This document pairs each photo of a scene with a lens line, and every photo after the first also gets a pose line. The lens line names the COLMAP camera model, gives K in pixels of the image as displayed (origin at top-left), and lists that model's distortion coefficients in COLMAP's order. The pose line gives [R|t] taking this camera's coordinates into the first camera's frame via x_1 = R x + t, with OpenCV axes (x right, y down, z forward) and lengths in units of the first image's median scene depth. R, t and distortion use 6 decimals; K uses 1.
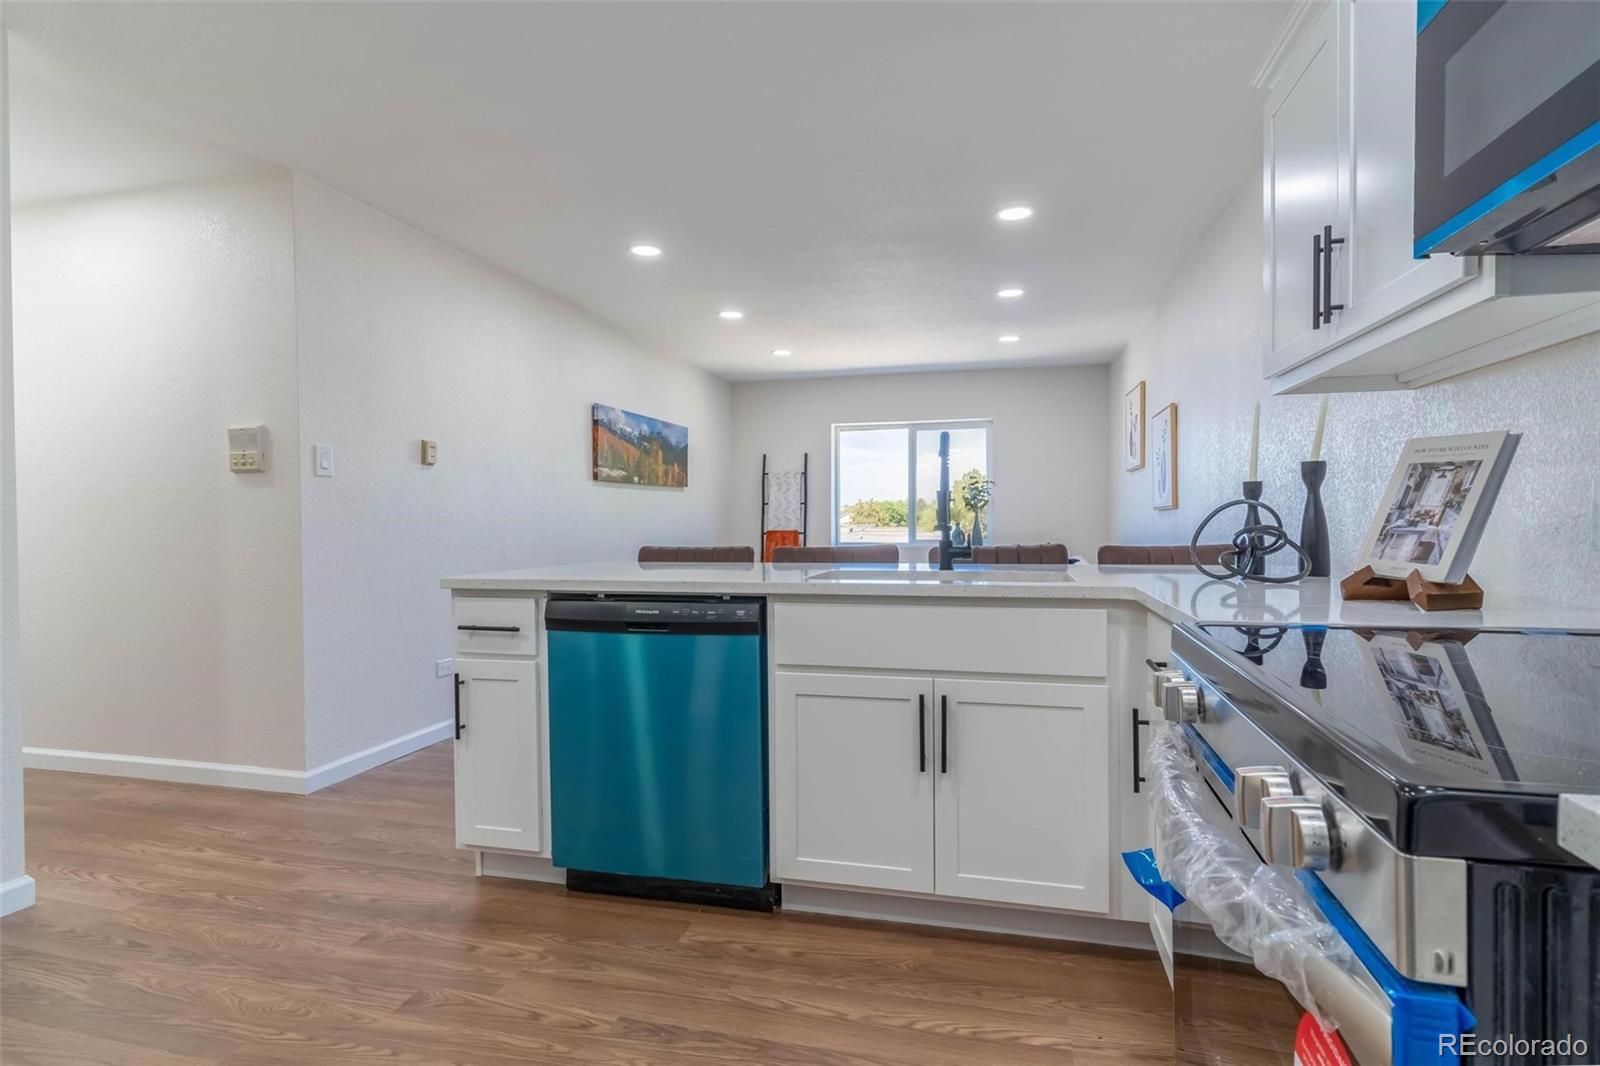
lens RADIAL K [[780.8, 0, 797.3], [0, 780.8, 529.3], [0, 0, 1]] dist [-0.004615, 0.001492]
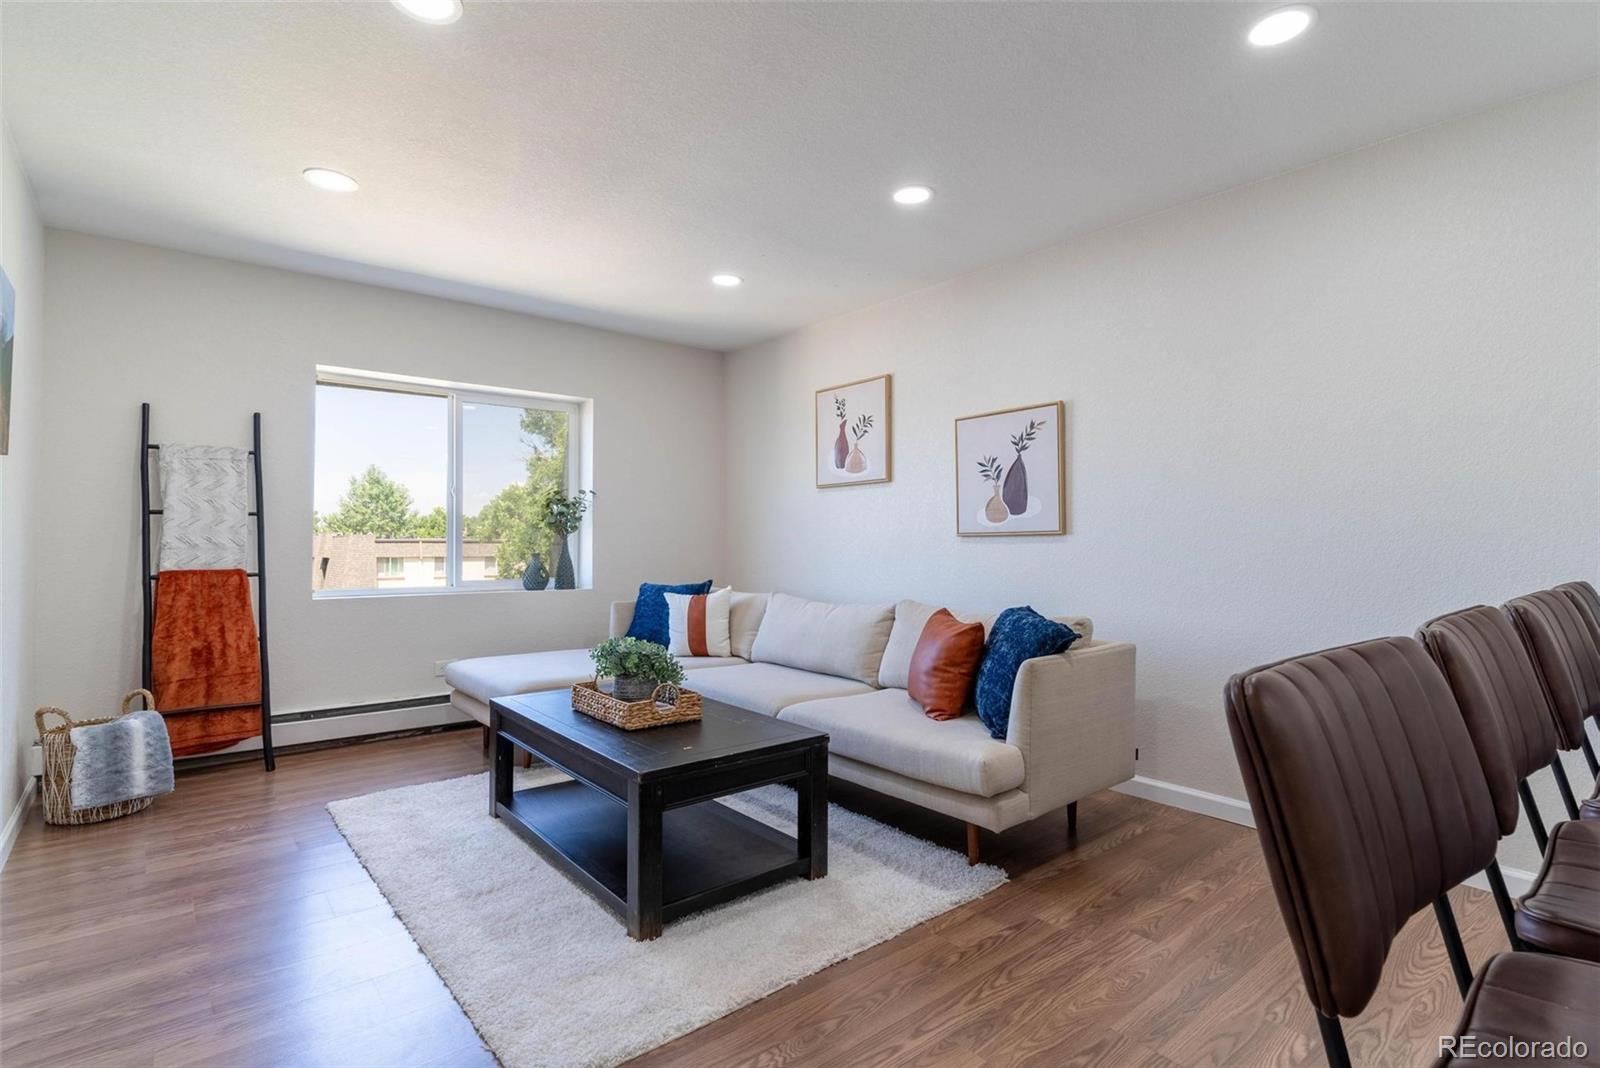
lens RADIAL K [[780.8, 0, 802.2], [0, 780.8, 530.8], [0, 0, 1]] dist [-0.004615, 0.001492]
pose [[0.588125, 0.022529, 0.808456, -0.712893], [0.007481, 0.999418, -0.033292, -0.014688], [-0.808736, 0.025628, 0.587614, 1.667892]]
